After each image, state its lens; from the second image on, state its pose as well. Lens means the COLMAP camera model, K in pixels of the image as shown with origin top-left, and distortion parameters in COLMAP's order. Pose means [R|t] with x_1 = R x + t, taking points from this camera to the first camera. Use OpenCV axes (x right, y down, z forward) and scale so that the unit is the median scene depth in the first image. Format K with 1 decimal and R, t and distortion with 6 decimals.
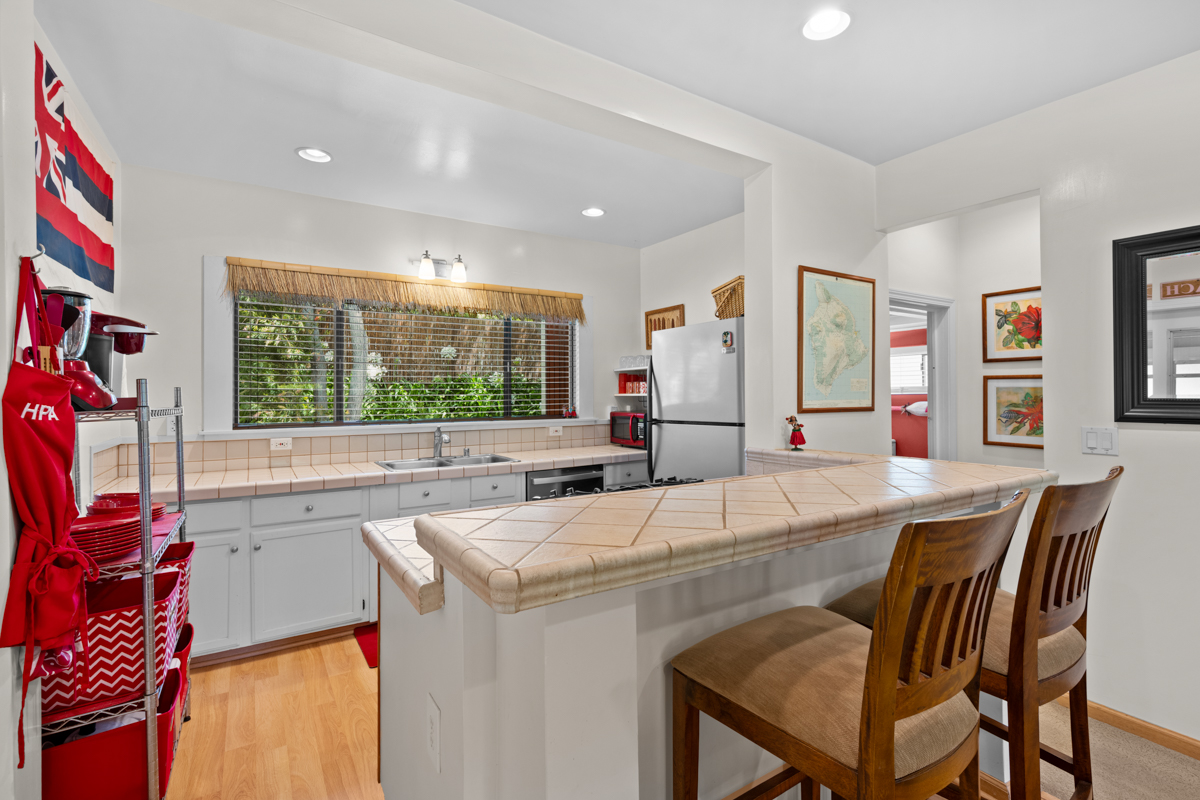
lens RADIAL K [[550.7, 0, 600.0], [0, 550.7, 400.0], [0, 0, 1]] dist [0.001104, 0.000116]
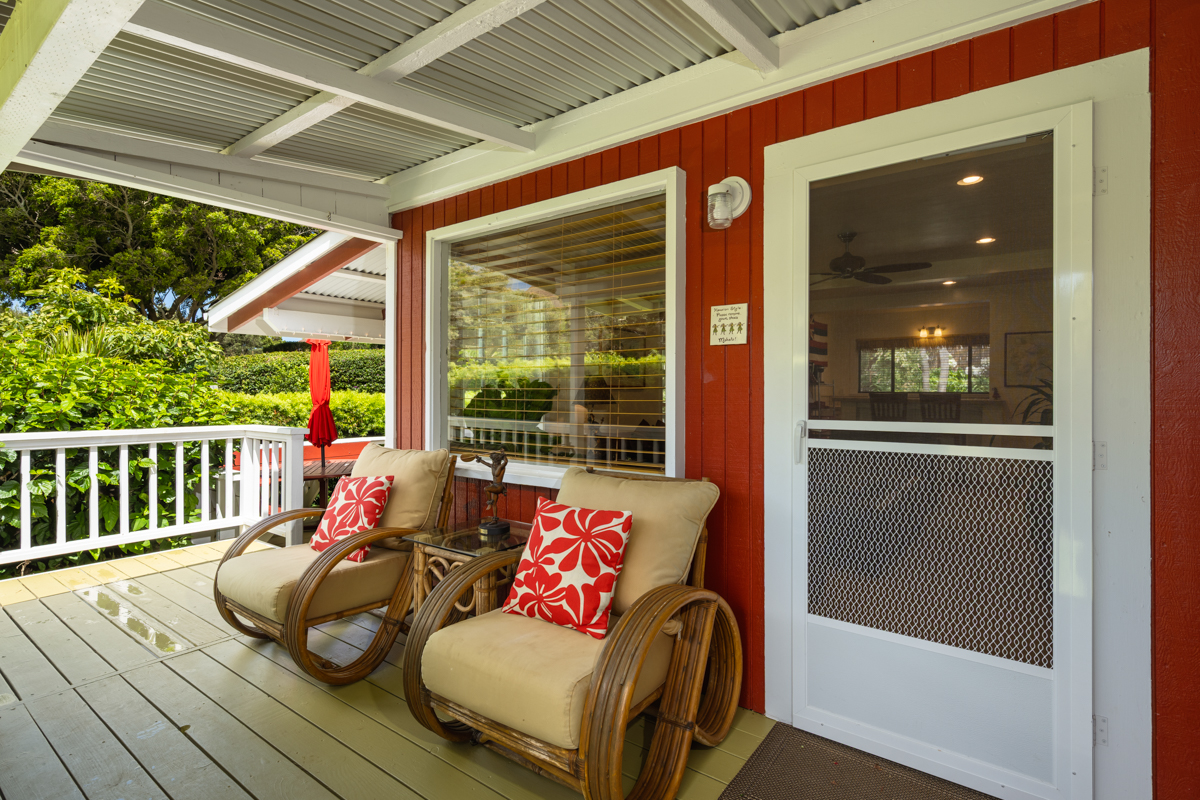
lens RADIAL K [[579.9, 0, 605.5], [0, 579.9, 373.1], [0, 0, 1]] dist [-0.001911, -0.000203]
pose [[0.360857, -0.021004, -0.932385, 1.913209], [-0.017937, 0.999405, -0.029456, 0.062102], [0.932449, 0.027354, 0.360266, -1.546846]]
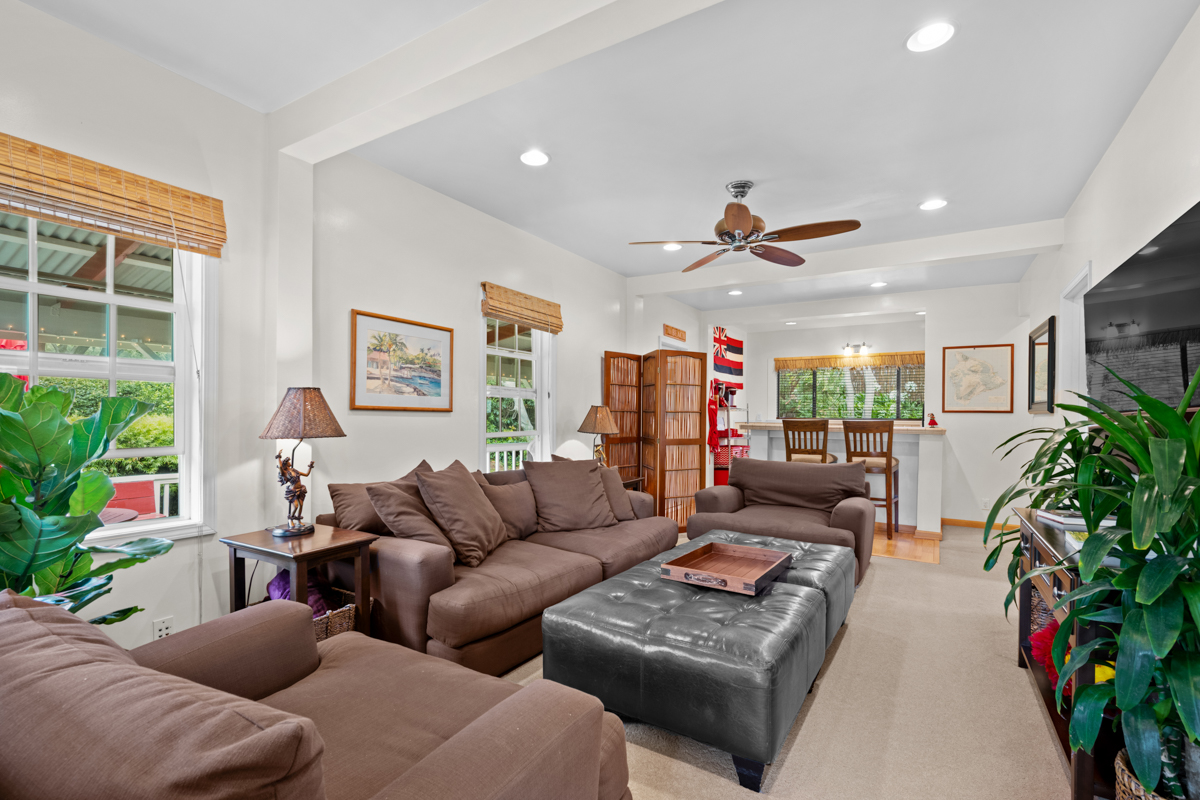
lens RADIAL K [[550.7, 0, 600.0], [0, 550.7, 400.0], [0, 0, 1]] dist [0.001104, 0.000116]
pose [[0.433606, -0.017532, -0.900932, 1.465225], [-0.021469, 0.999326, -0.029779, 0.057082], [0.900847, 0.032255, 0.432937, -1.012907]]
